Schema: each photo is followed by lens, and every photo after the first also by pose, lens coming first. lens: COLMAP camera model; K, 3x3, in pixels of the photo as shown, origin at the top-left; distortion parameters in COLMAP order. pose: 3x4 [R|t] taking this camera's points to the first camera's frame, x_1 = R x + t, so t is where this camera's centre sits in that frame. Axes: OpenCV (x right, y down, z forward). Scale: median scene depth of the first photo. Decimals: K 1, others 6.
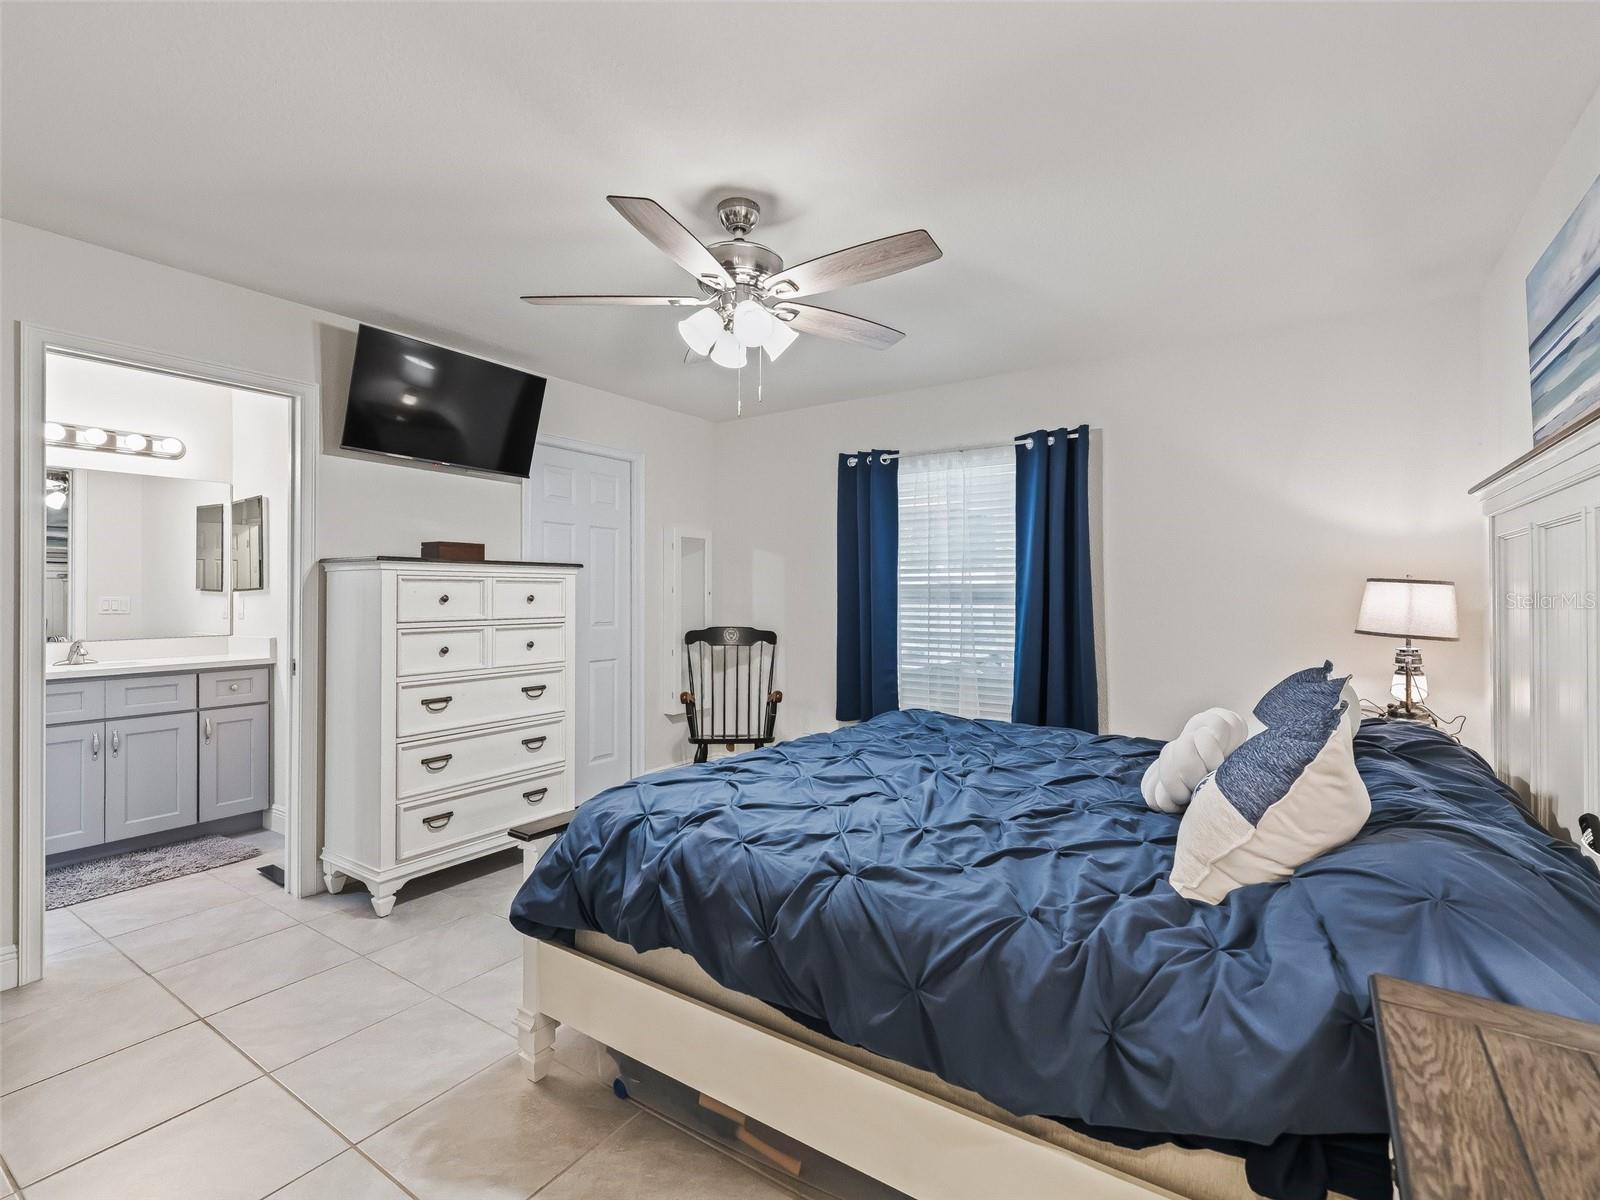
lens RADIAL K [[758.3, 0, 800.0], [0, 758.3, 600.0], [0, 0, 1]] dist [0.002499, 0.000074]
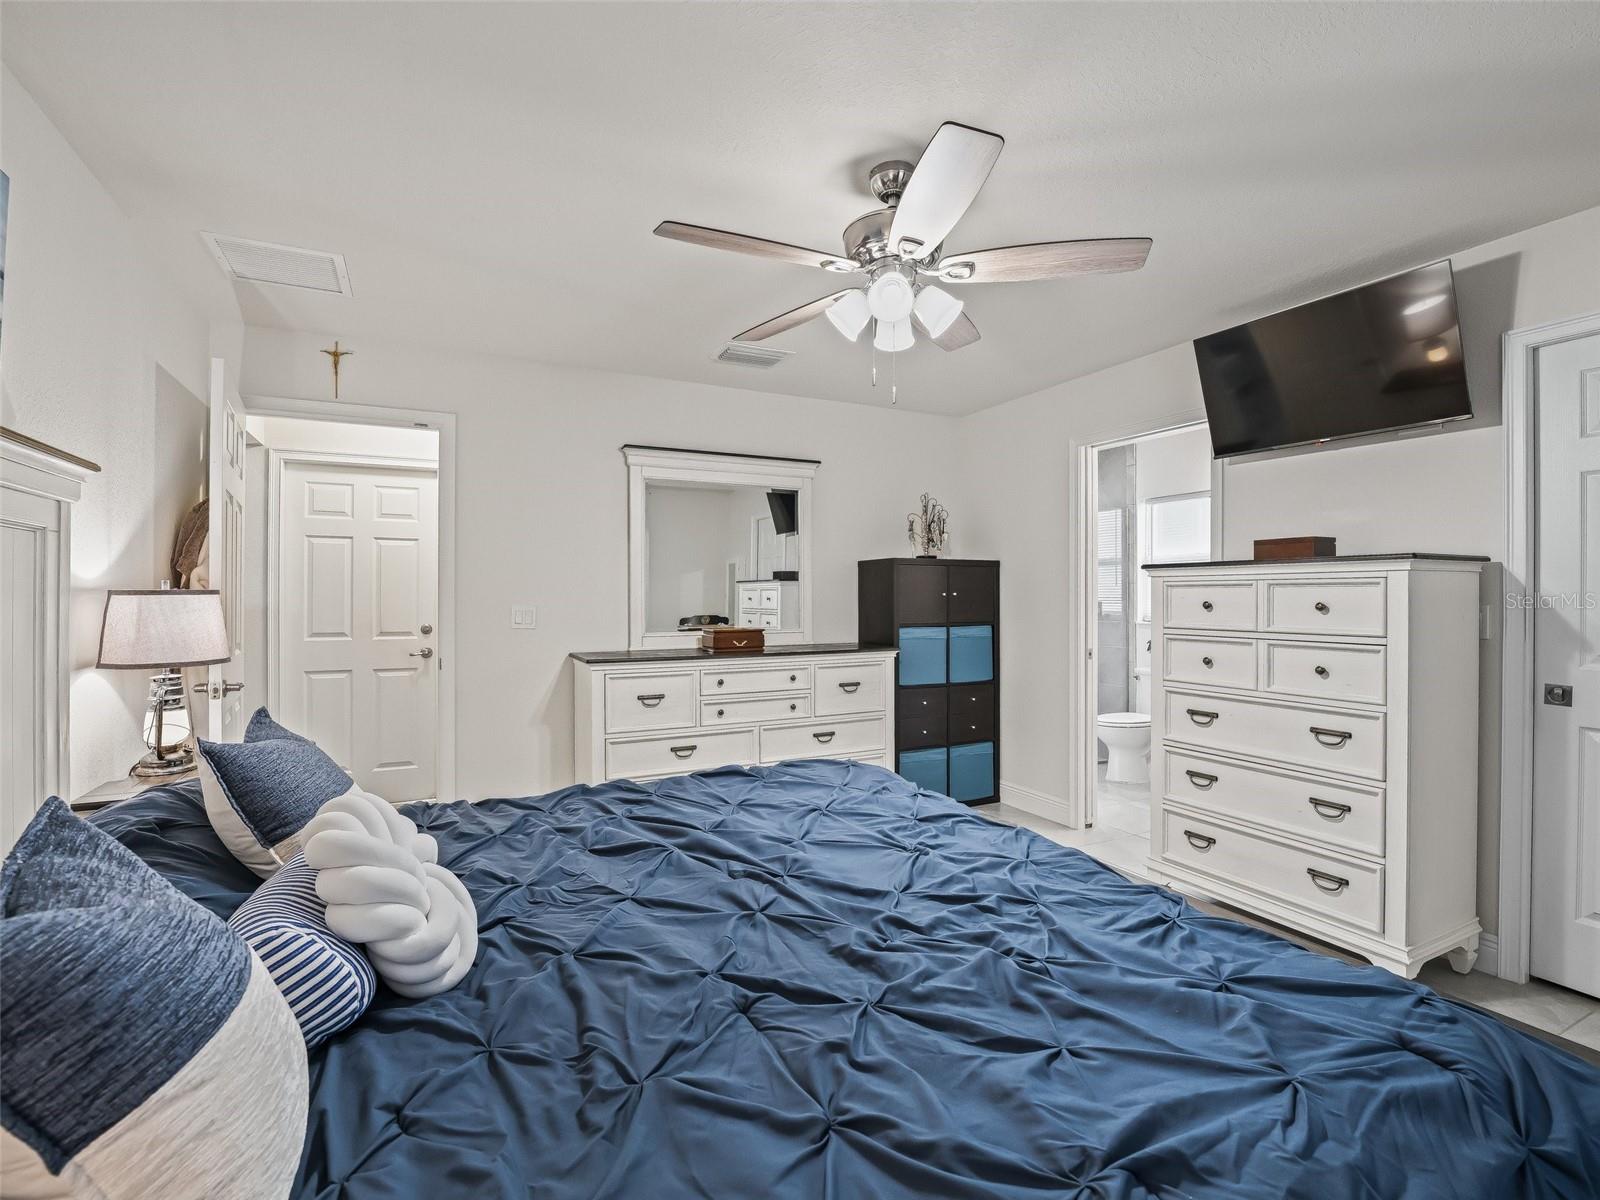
lens RADIAL K [[758.3, 0, 800.0], [0, 758.3, 600.0], [0, 0, 1]] dist [0.002499, 0.000074]
pose [[-0.491841, 0.000562, -0.870685, 0.550042], [-0.011103, 0.999914, 0.006917, -0.008387], [0.870614, 0.013069, -0.491793, 0.968629]]
